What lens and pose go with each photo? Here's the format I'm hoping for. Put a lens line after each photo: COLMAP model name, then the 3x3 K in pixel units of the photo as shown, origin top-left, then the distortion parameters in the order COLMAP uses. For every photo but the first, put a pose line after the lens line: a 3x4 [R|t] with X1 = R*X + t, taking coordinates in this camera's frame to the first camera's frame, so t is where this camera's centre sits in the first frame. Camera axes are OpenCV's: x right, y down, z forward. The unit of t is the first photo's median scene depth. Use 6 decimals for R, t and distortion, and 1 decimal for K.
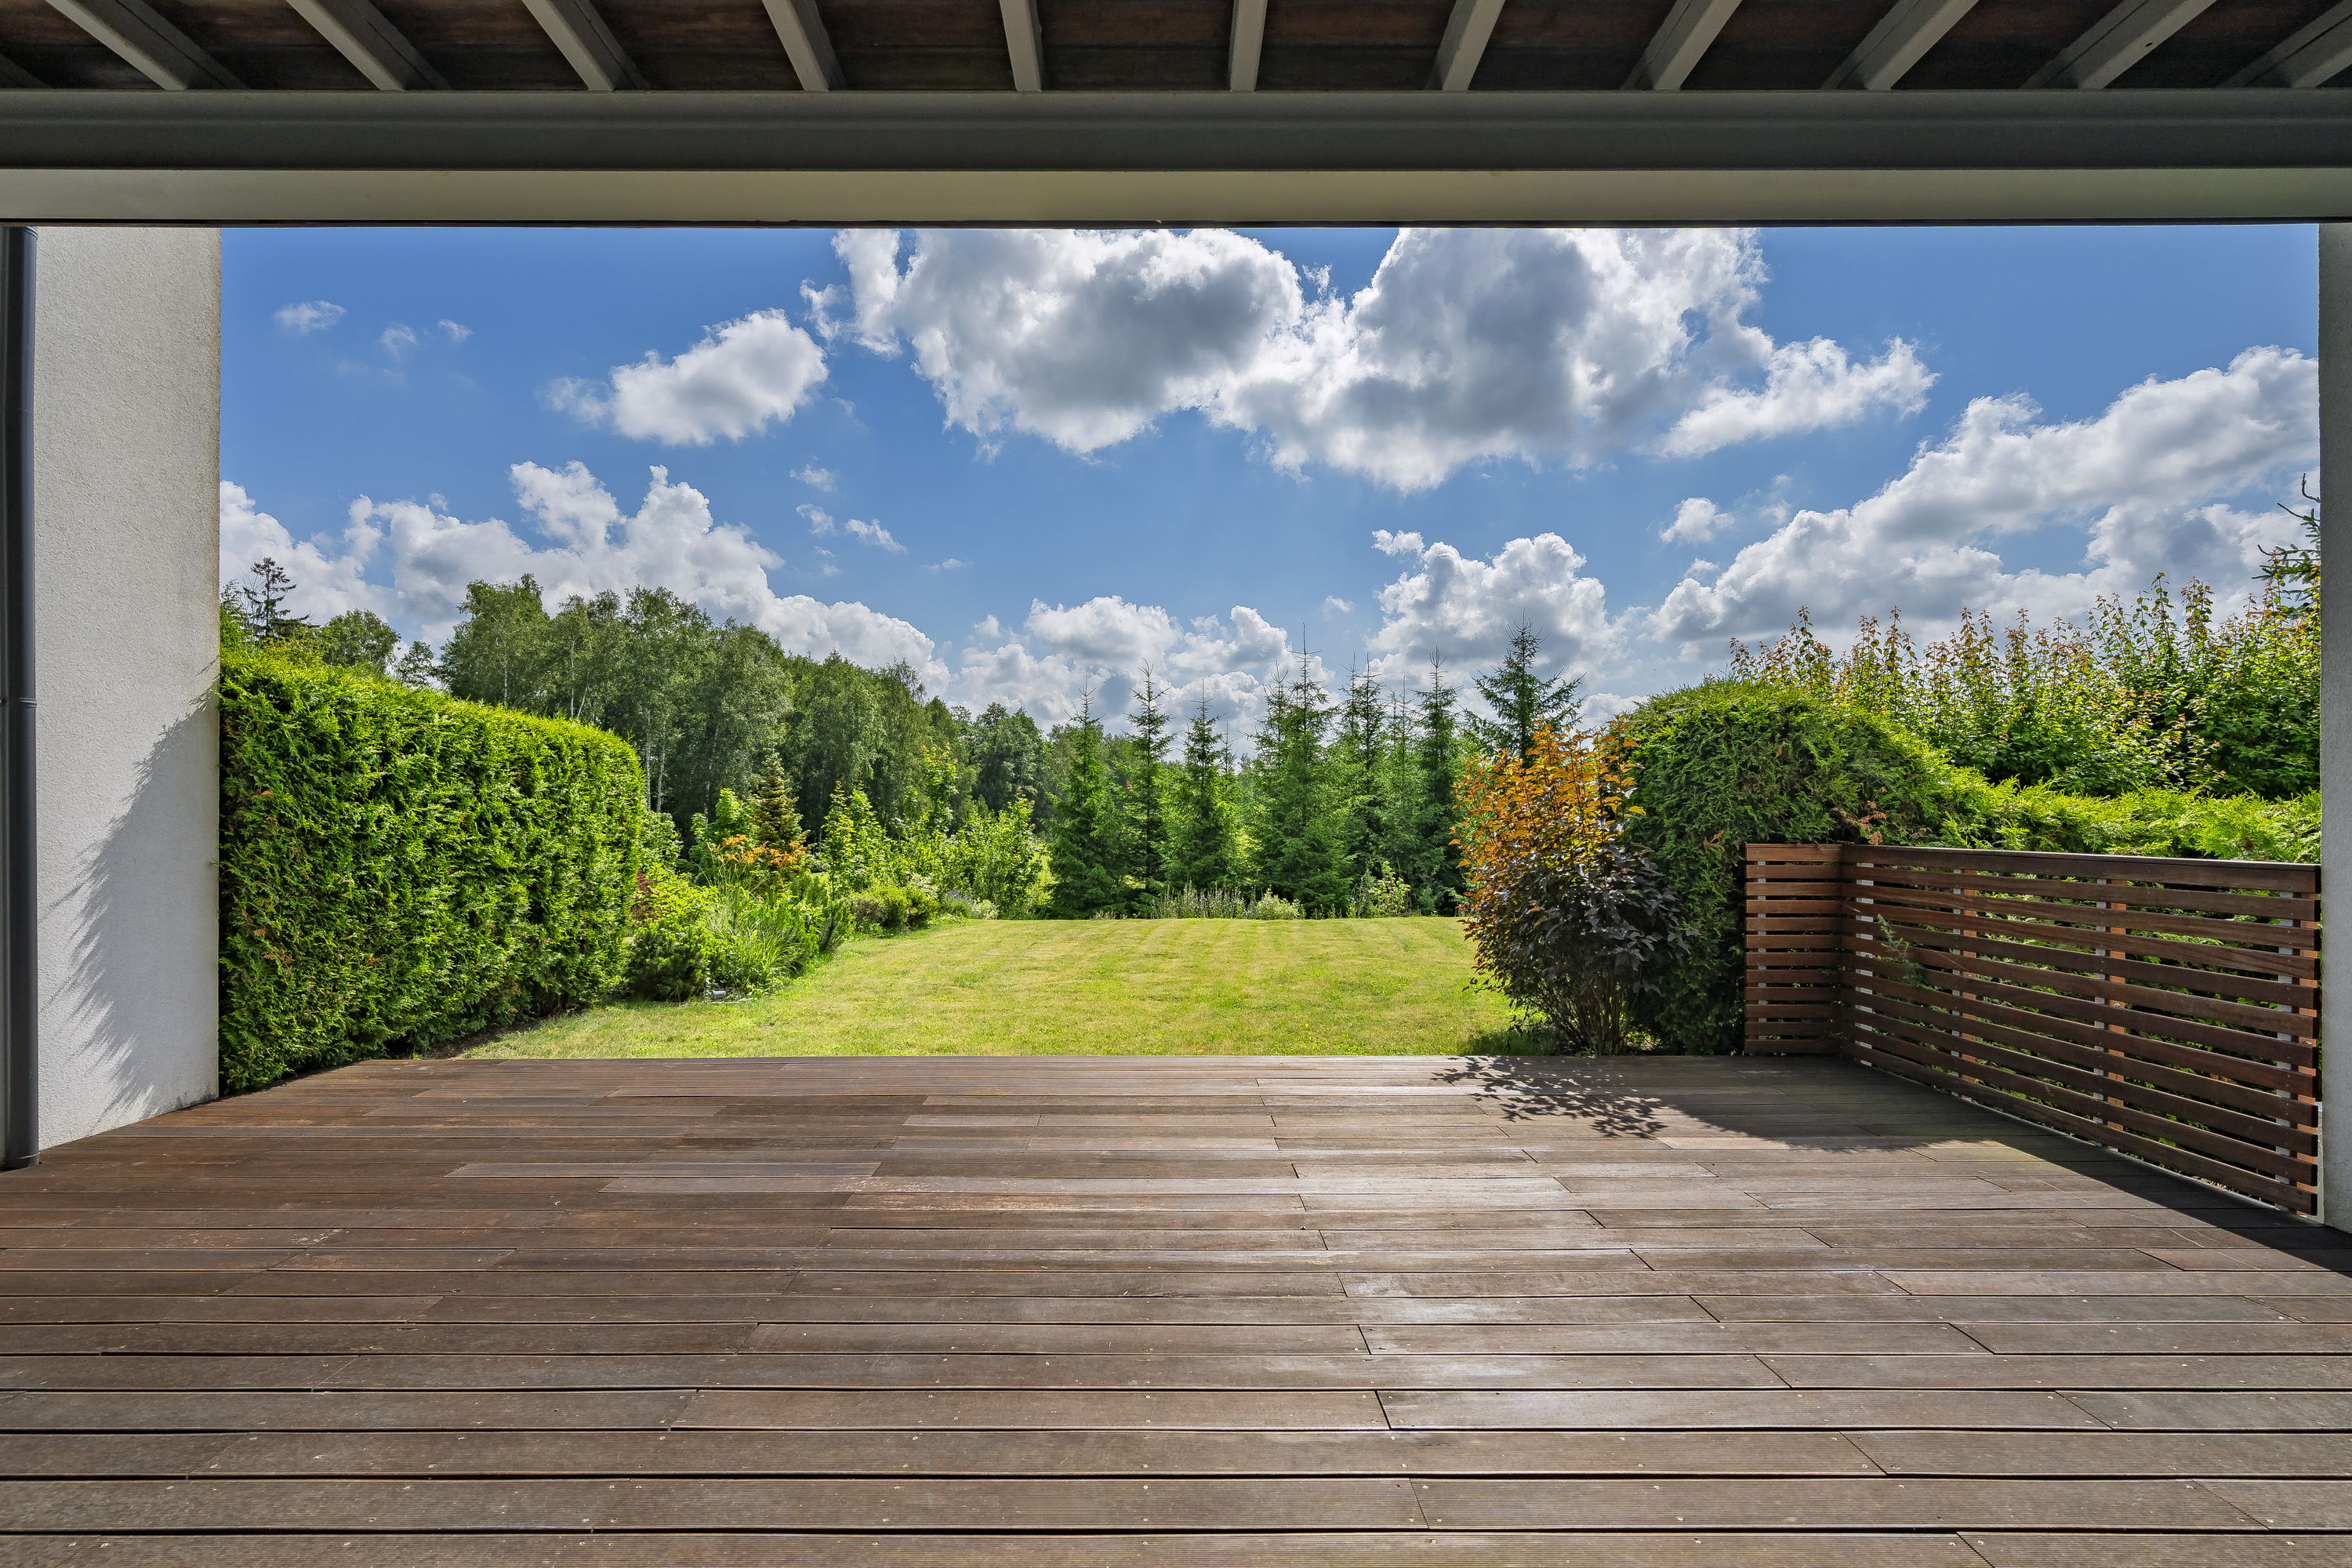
lens RADIAL K [[1027.6, 0, 1151.1], [0, 1027.6, 810.8], [0, 0, 1]] dist [0.000242, 0.000212]
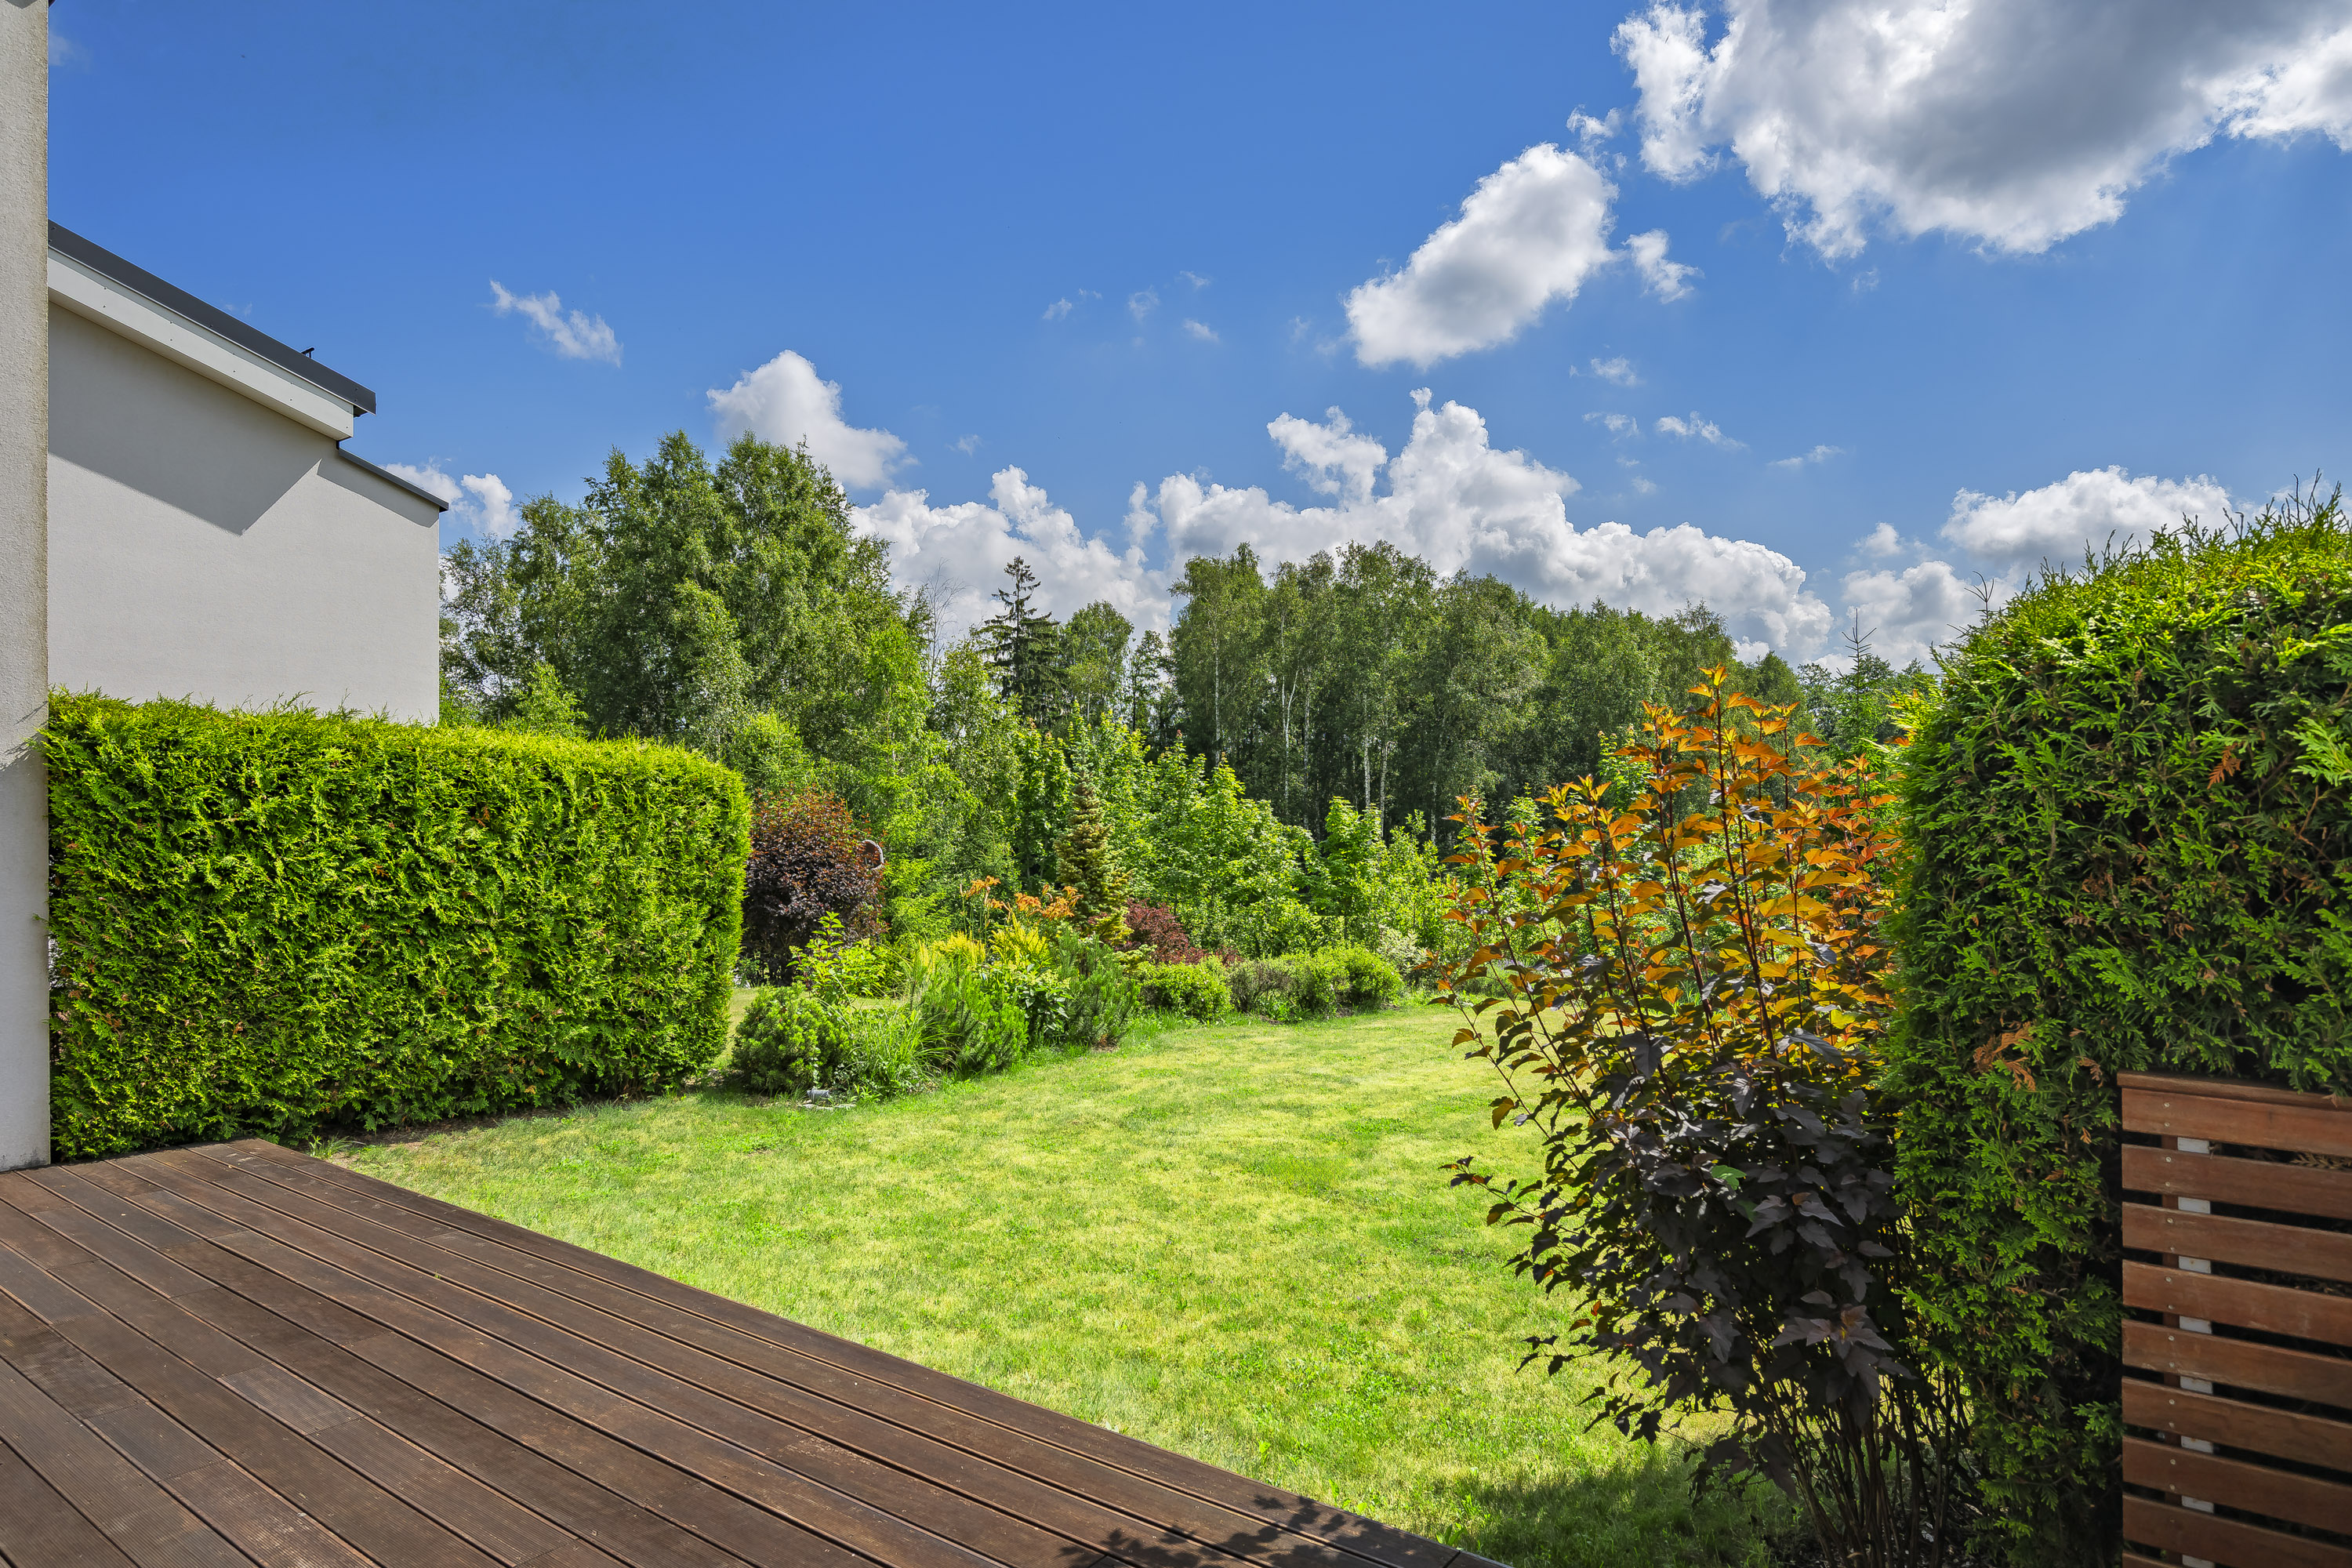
lens RADIAL K [[1393.0, 0, 1164.4], [0, 1393.0, 809.0], [0, 0, 1]] dist [-0.001380, 0.000123]
pose [[0.798080, 0.000515, -0.602551, 0.114709], [-0.003974, 0.999982, -0.004410, -0.008050], [0.602538, 0.005914, 0.798068, 0.096921]]
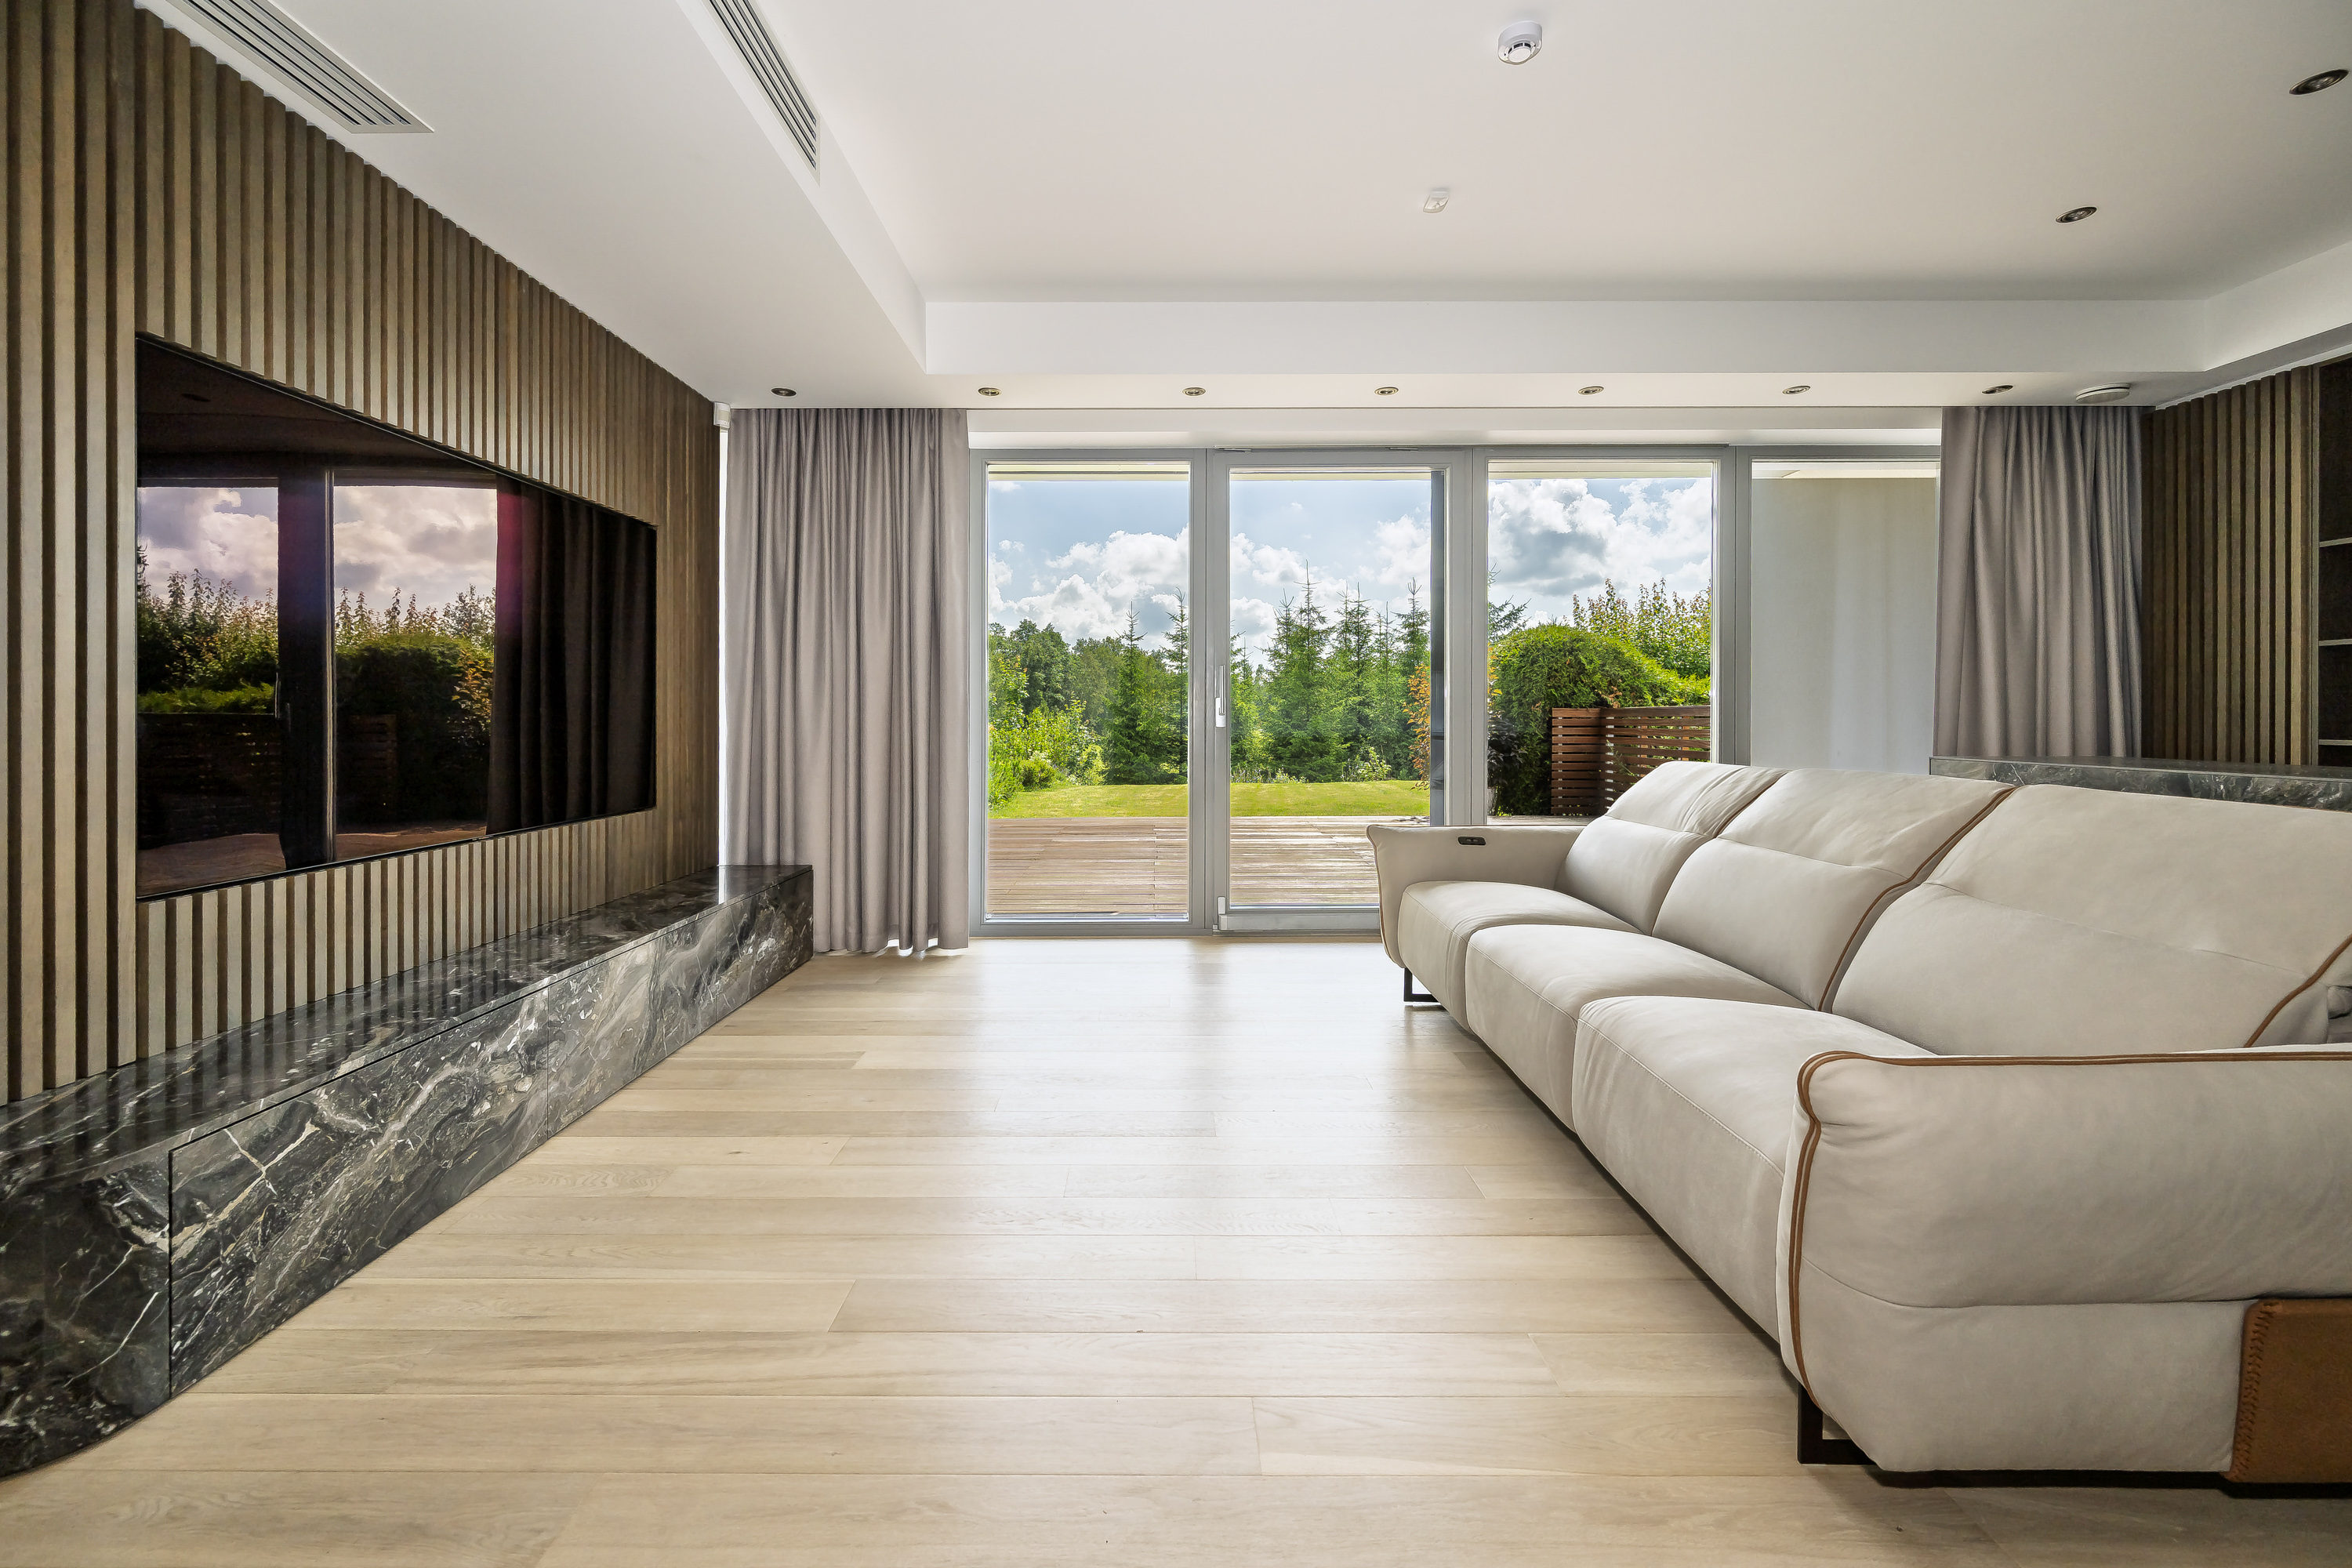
lens RADIAL K [[942.4, 0, 1163.3], [0, 942.4, 726.5], [0, 0, 1]] dist [-0.000918, -0.000376]
pose [[0.999985, -0.002592, 0.004825, -0.034262], [0.002543, 0.999946, 0.010035, 0.008997], [-0.004851, -0.010023, 0.999938, -0.155107]]
